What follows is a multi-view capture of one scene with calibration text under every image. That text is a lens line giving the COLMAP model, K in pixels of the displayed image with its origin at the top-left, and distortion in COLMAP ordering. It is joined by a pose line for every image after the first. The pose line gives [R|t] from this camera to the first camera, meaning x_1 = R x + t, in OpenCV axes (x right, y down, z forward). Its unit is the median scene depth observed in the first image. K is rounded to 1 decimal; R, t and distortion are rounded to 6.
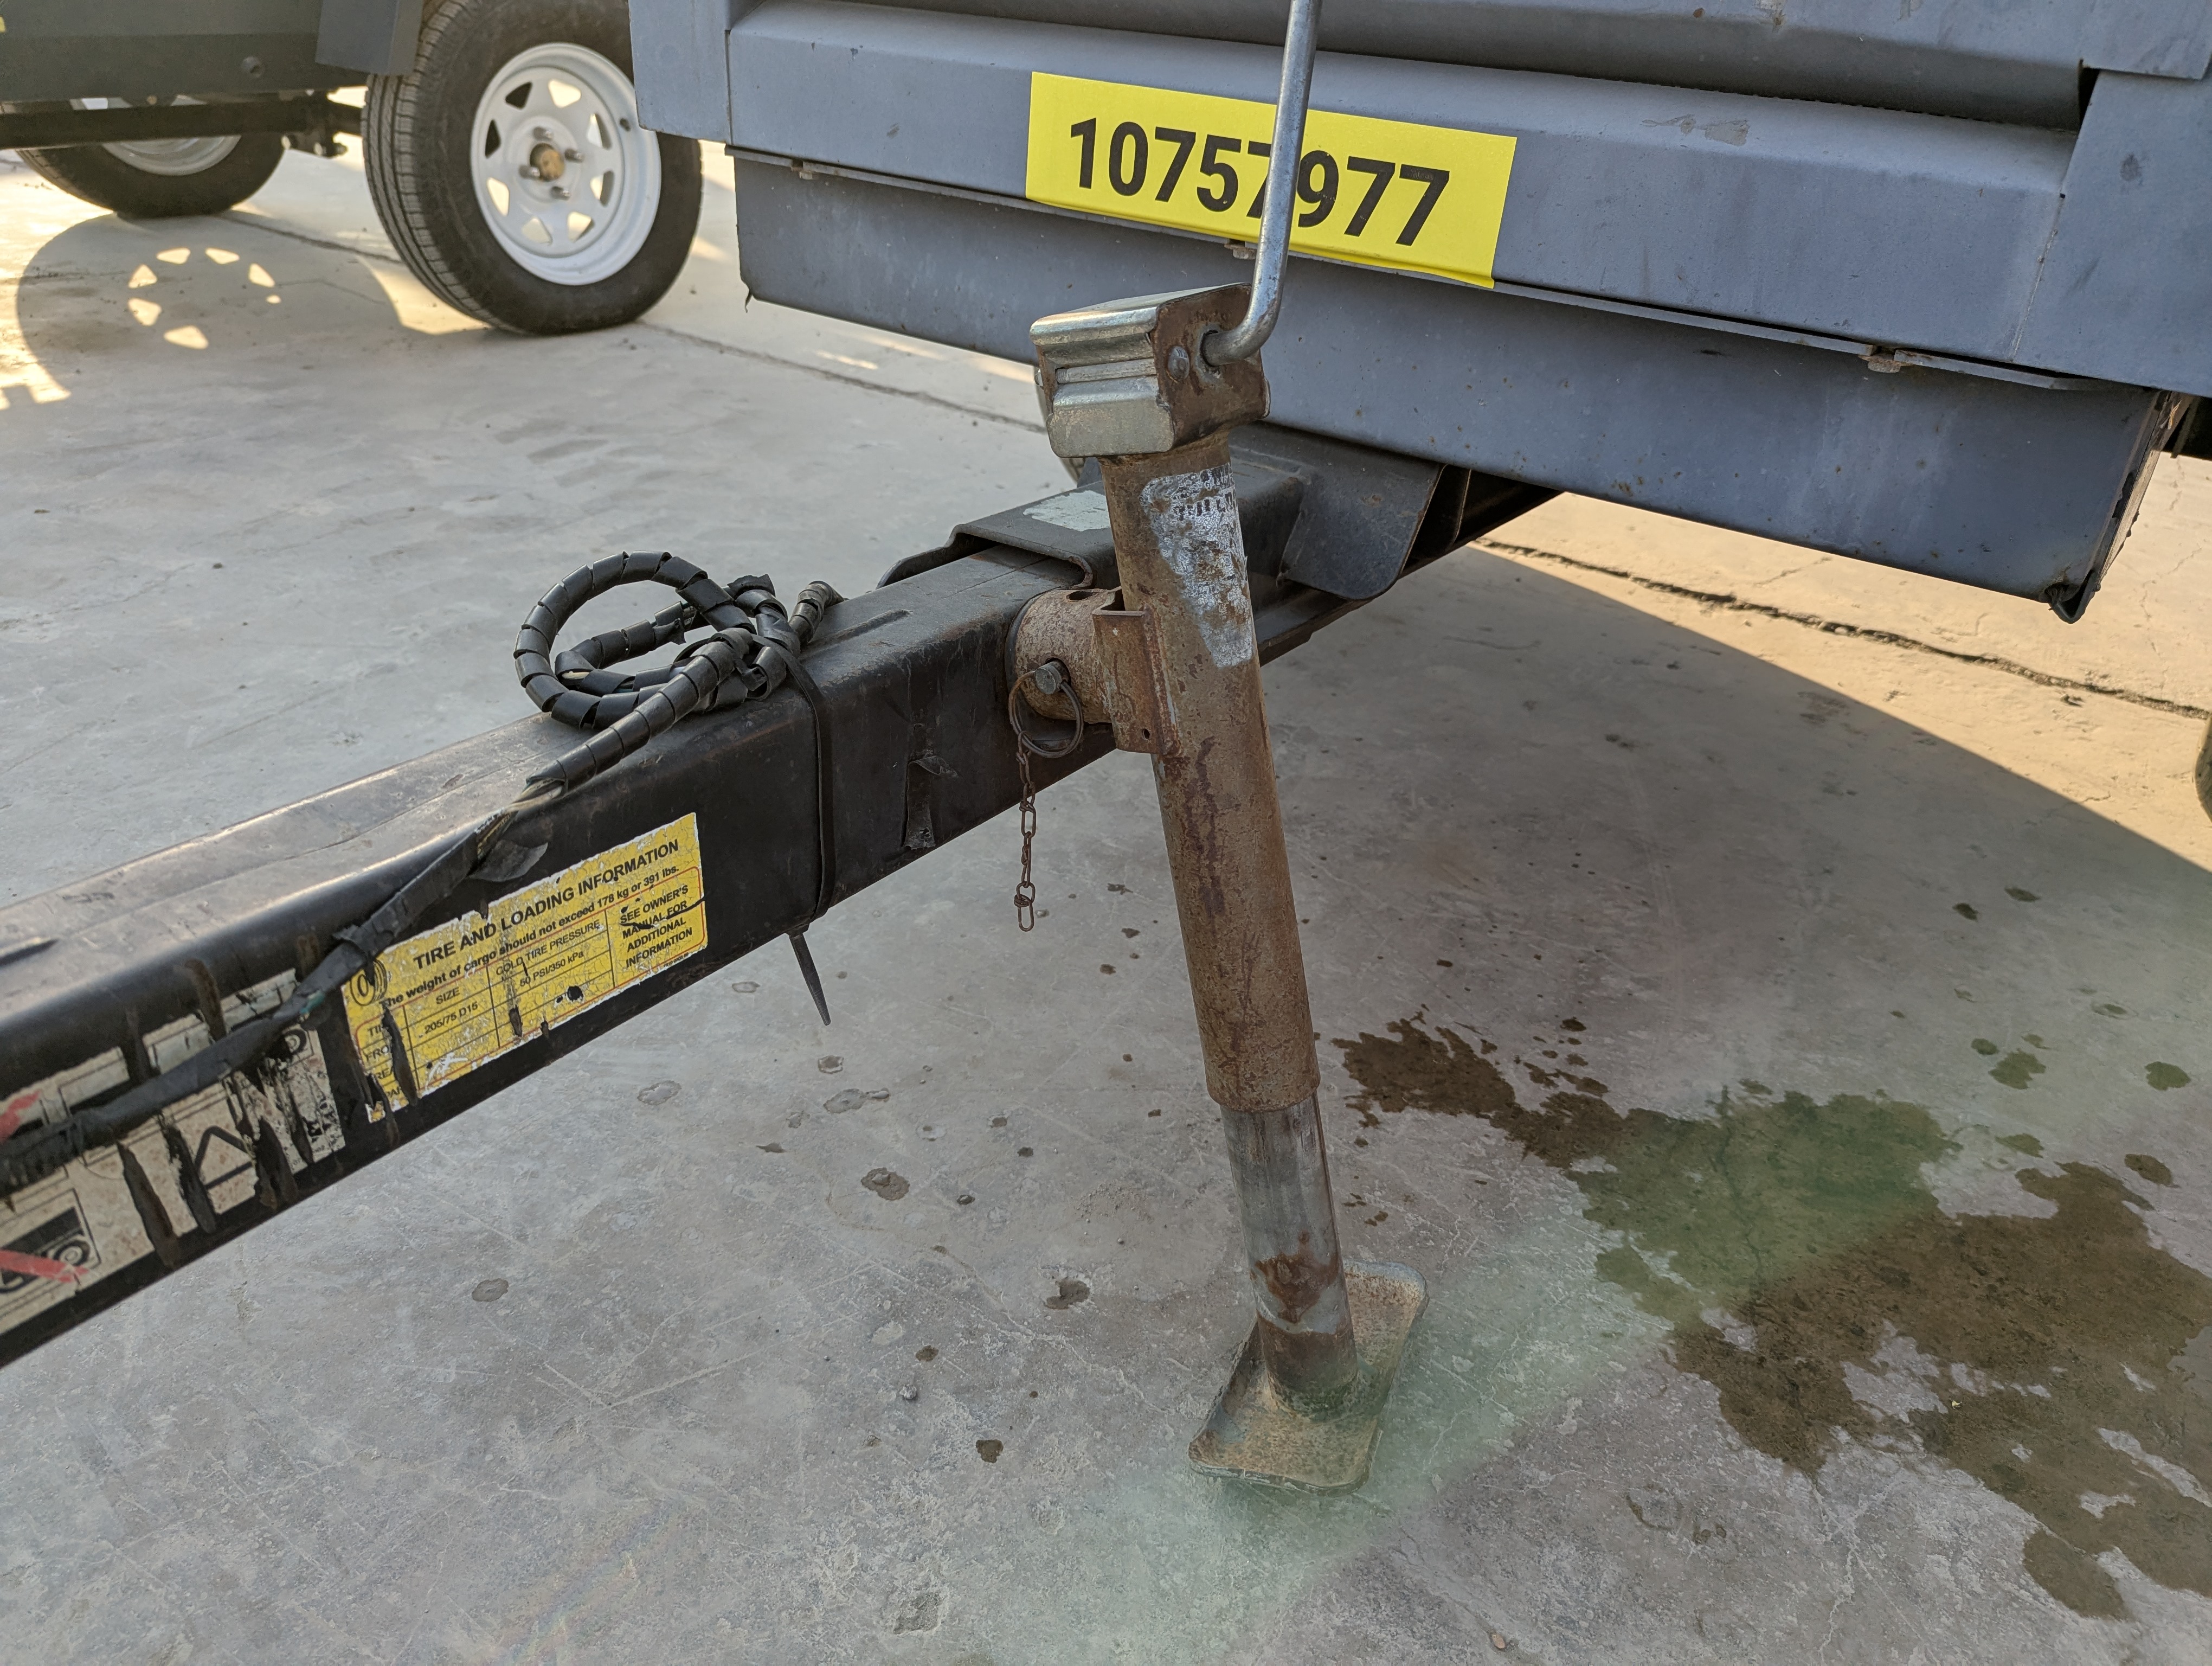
lens RADIAL K [[1571.9, 0, 1128.8], [0, 1571.9, 833.4], [0, 0, 1]] dist [0.047356, -0.045500]
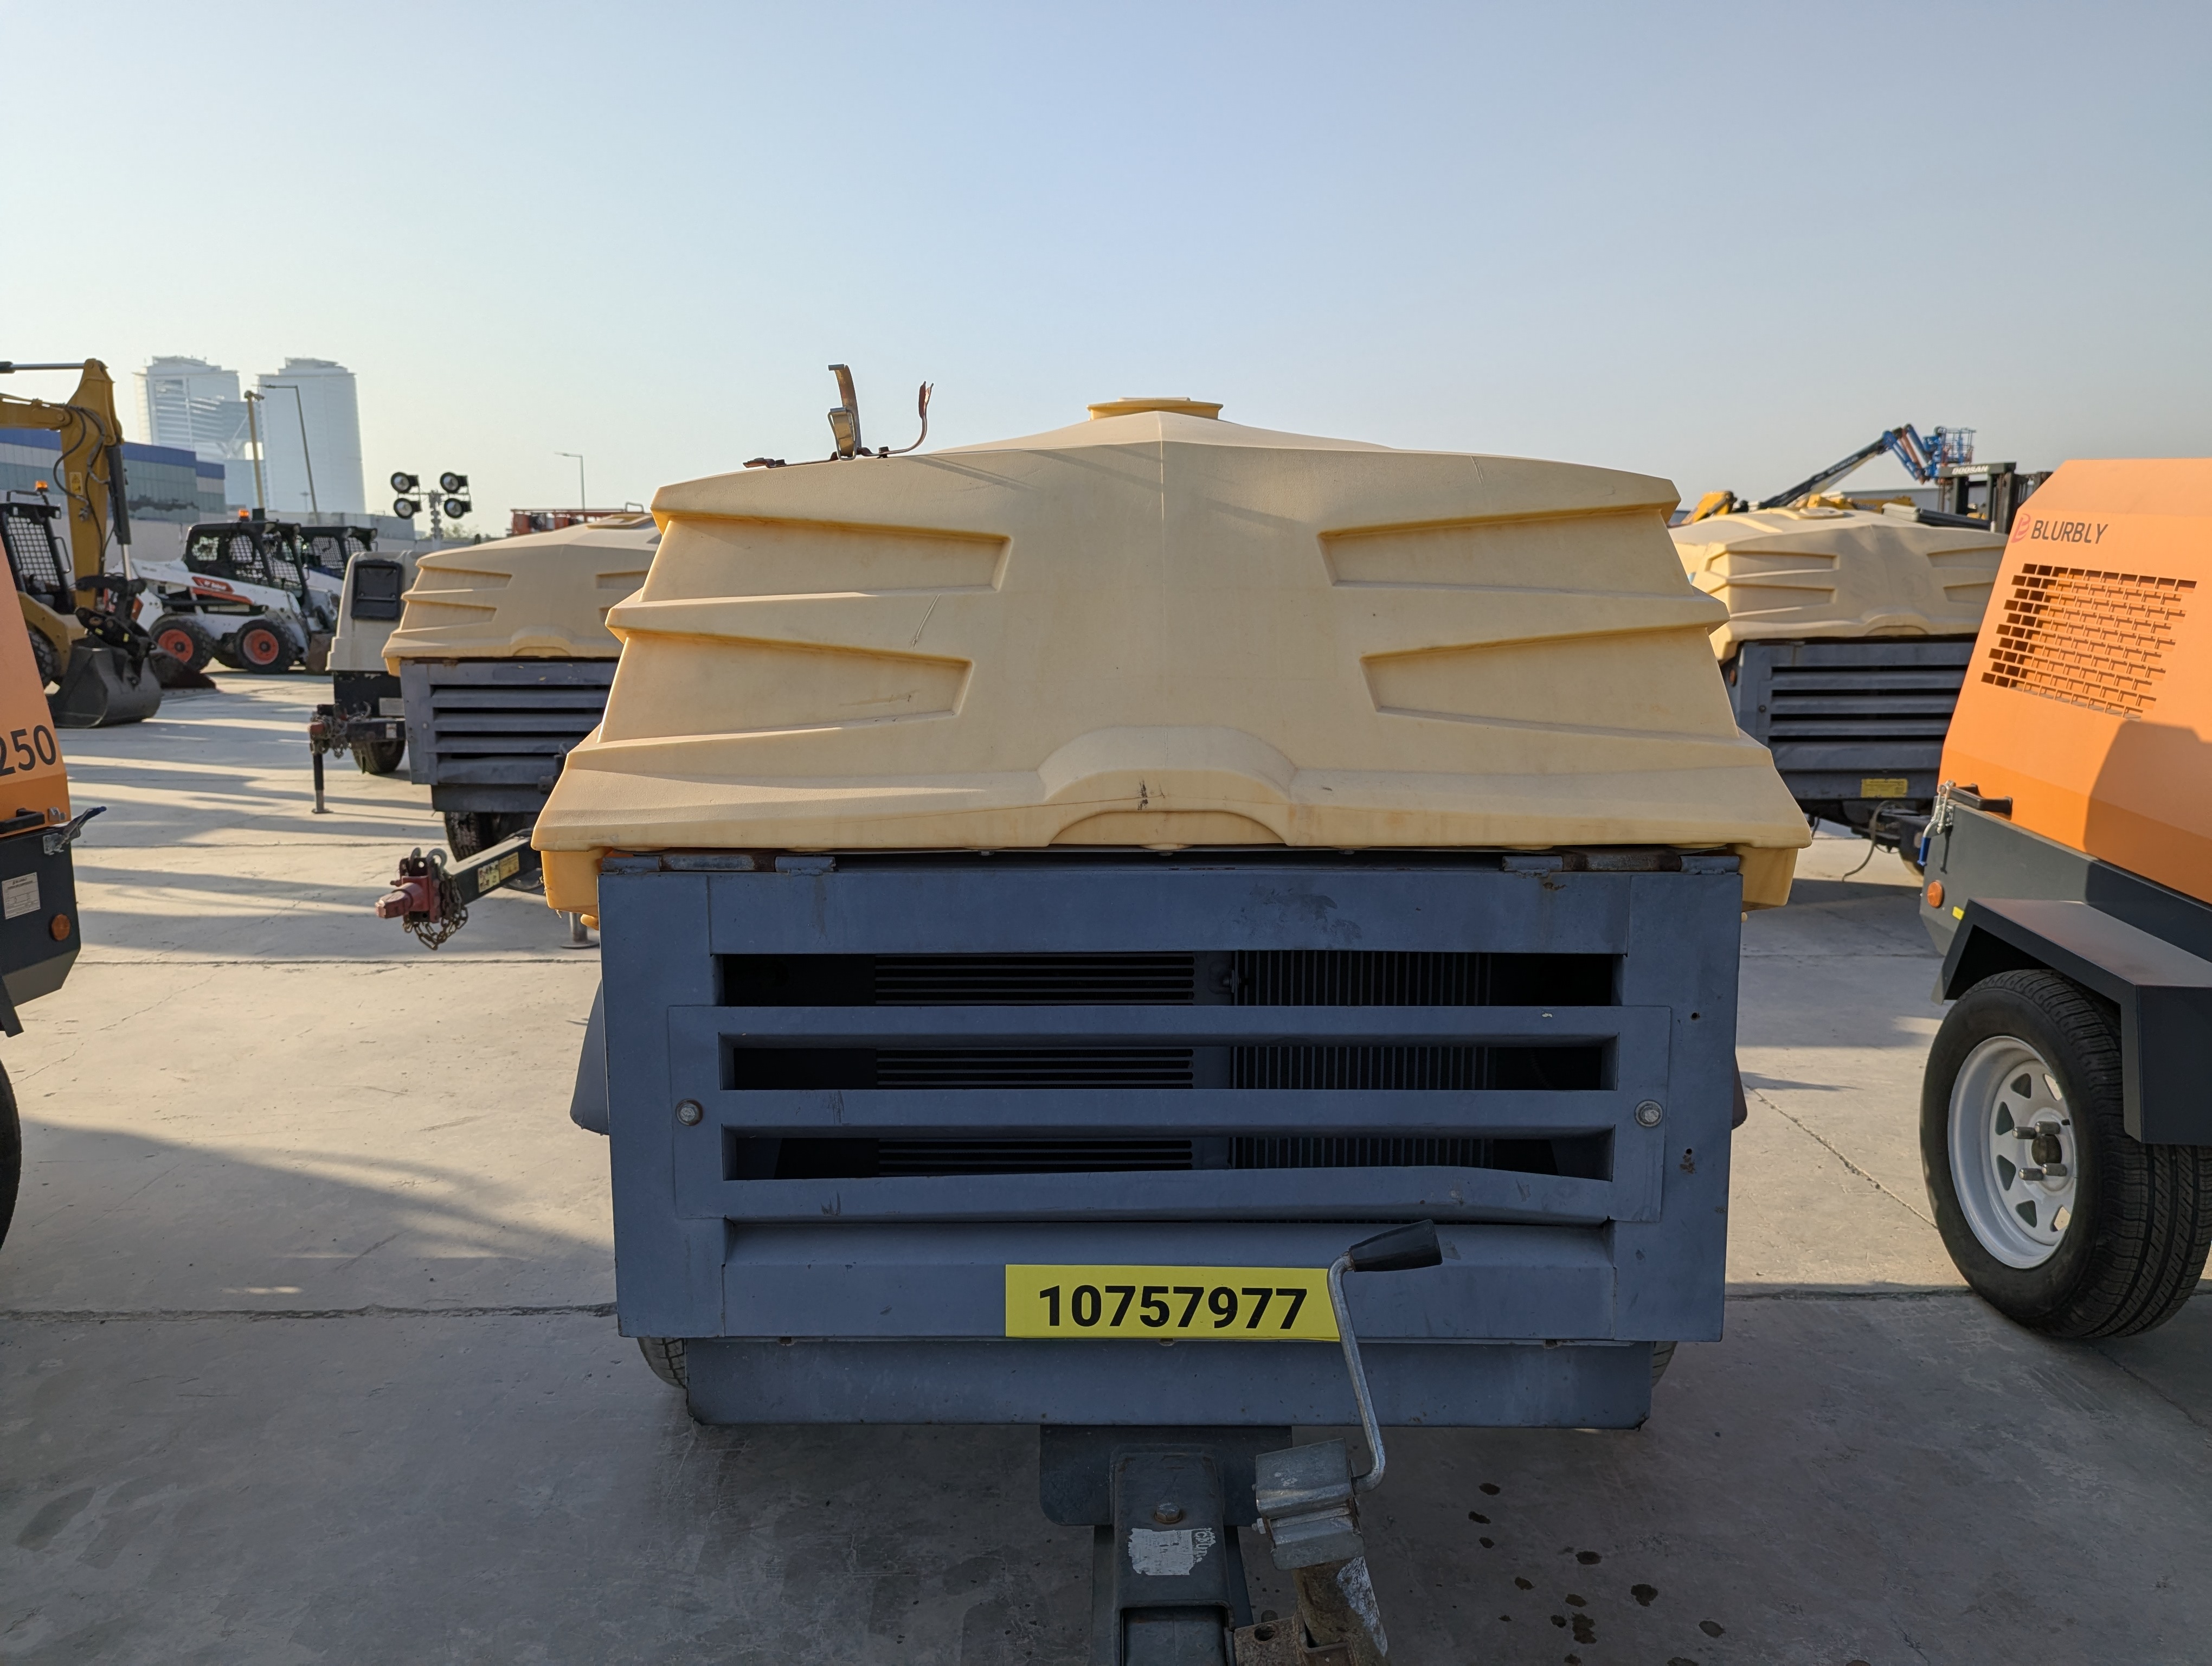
lens RADIAL K [[1571.9, 0, 1110.5], [0, 1571.9, 839.9], [0, 0, 1]] dist [0.047356, -0.045500]
pose [[0.815998, -0.149515, 0.558383, -0.775910], [0.326124, 0.916633, -0.231143, -0.470549], [-0.477274, 0.370714, 0.796731, -0.431821]]
